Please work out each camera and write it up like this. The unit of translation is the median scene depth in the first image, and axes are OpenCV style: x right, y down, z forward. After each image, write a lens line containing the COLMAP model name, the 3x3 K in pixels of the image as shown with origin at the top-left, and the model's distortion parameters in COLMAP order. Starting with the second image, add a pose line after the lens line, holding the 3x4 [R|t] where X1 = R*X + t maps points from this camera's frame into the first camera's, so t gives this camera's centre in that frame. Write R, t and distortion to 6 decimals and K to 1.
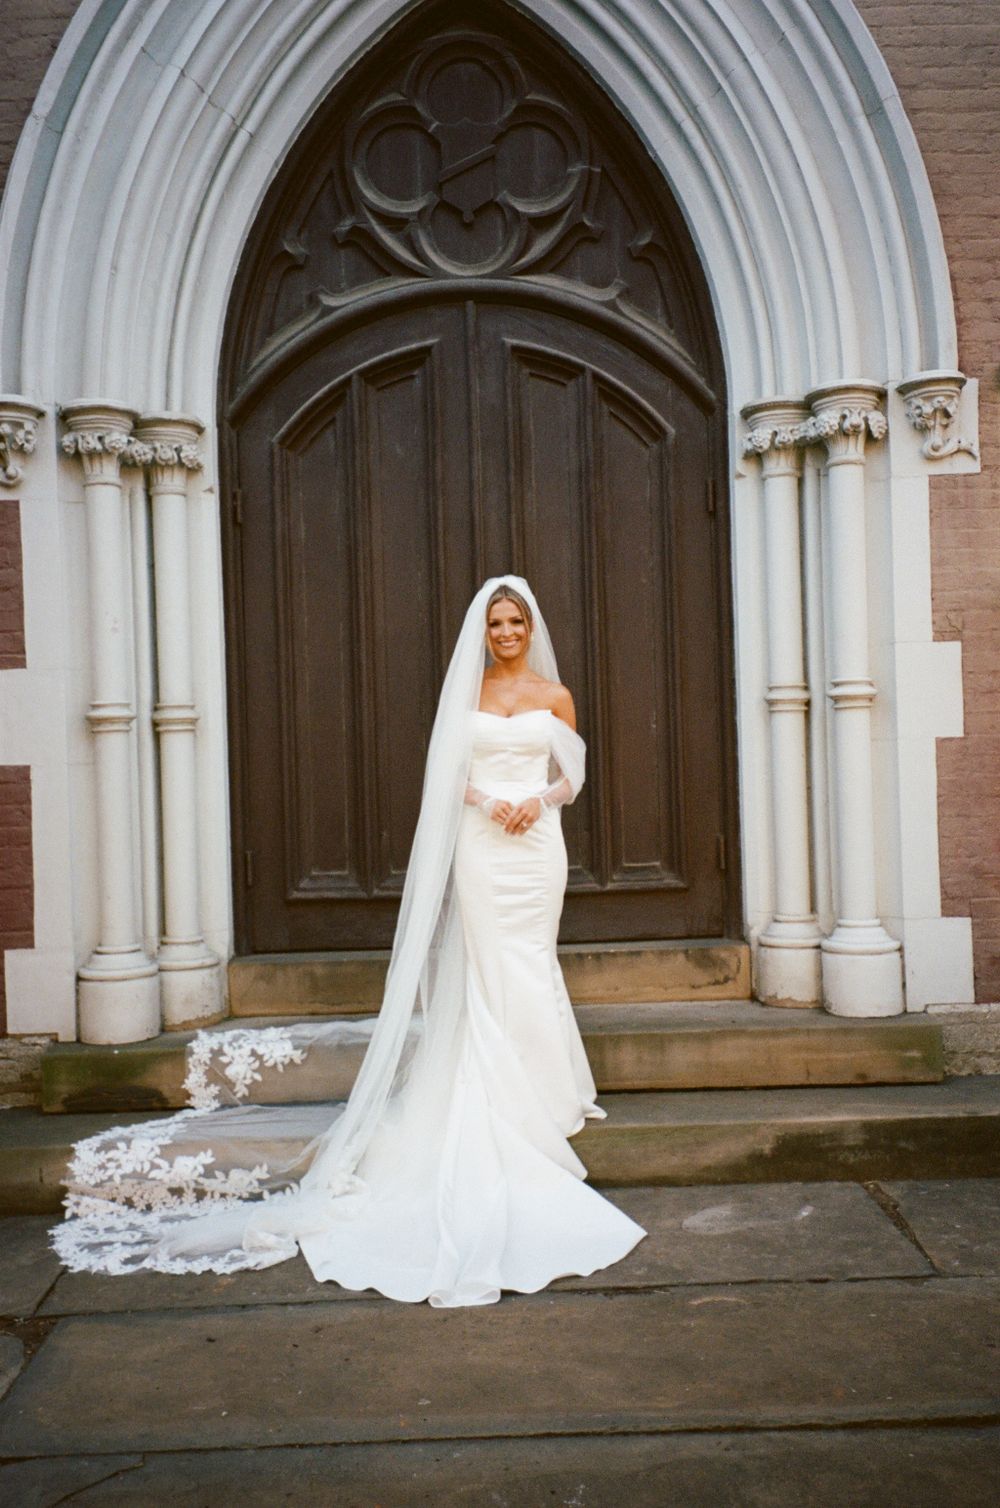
lens RADIAL K [[1464.3, 0, 447.9], [0, 1464.3, 794.0], [0, 0, 1]] dist [0.002955, -0.017318]
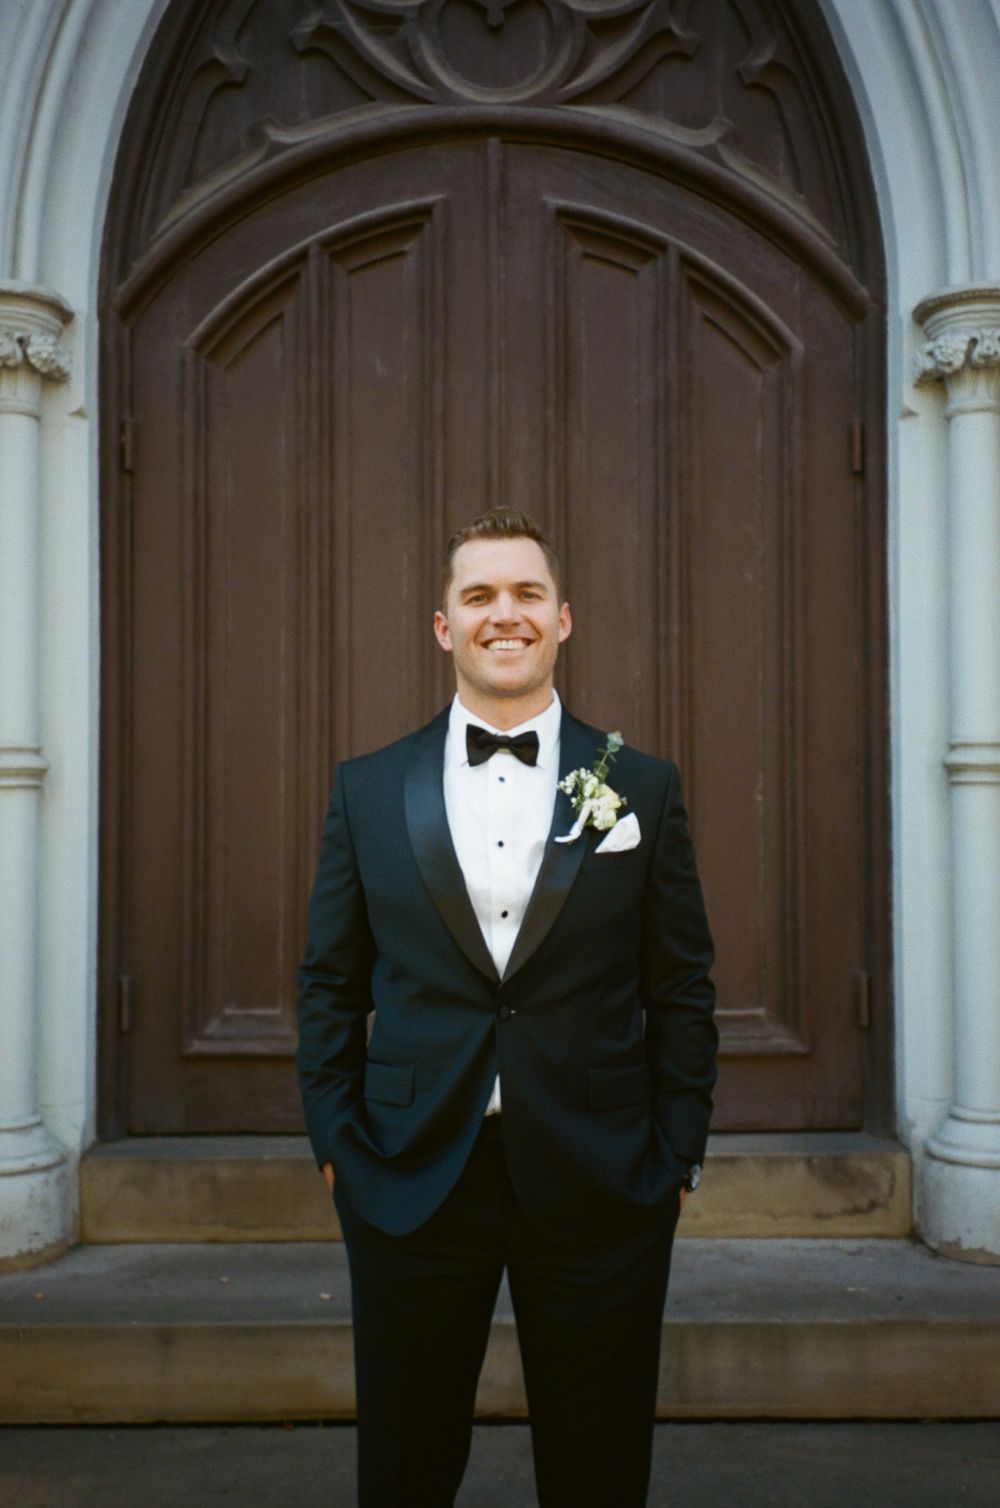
lens RADIAL K [[1424.0, 0, 459.7], [0, 1424.0, 773.4], [0, 0, 1]] dist [0.106421, -0.211759]
pose [[0.999595, 0.028308, -0.003031, 0.009786], [-0.028406, 0.998808, -0.039687, -0.029216], [0.001904, 0.039757, 0.999208, 0.372158]]
